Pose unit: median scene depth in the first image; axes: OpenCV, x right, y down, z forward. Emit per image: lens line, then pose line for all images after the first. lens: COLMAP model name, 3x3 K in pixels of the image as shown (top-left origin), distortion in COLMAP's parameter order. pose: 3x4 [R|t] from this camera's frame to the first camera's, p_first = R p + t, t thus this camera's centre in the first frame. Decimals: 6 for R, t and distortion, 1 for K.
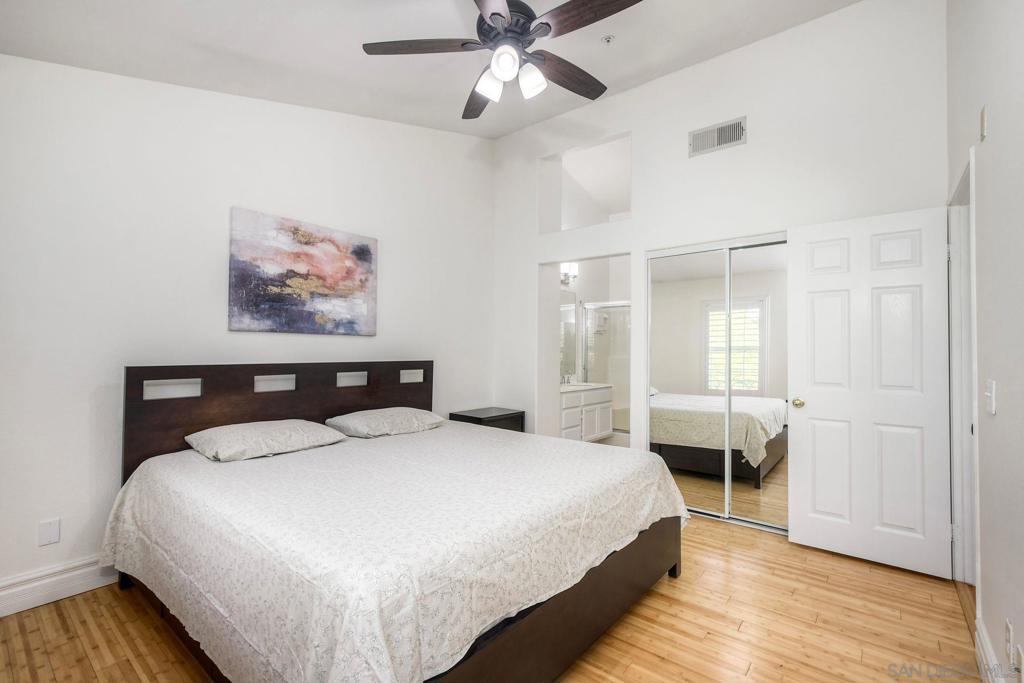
lens RADIAL K [[455.9, 0, 514.0], [0, 455.9, 343.3], [0, 0, 1]] dist [0.012957, -0.000074]
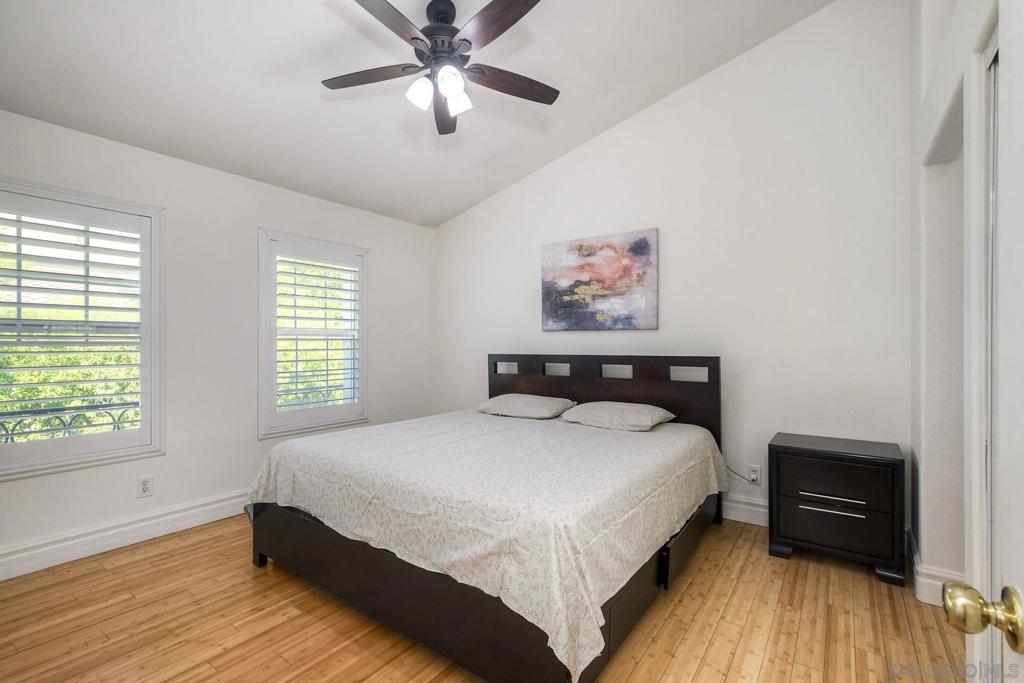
lens RADIAL K [[455.9, 0, 514.0], [0, 455.9, 343.3], [0, 0, 1]] dist [0.012957, -0.000074]
pose [[0.055284, -0.008672, -0.998433, 0.710973], [0.017946, 0.999809, -0.007690, 0.017388], [0.998309, -0.017493, 0.055429, 0.720173]]
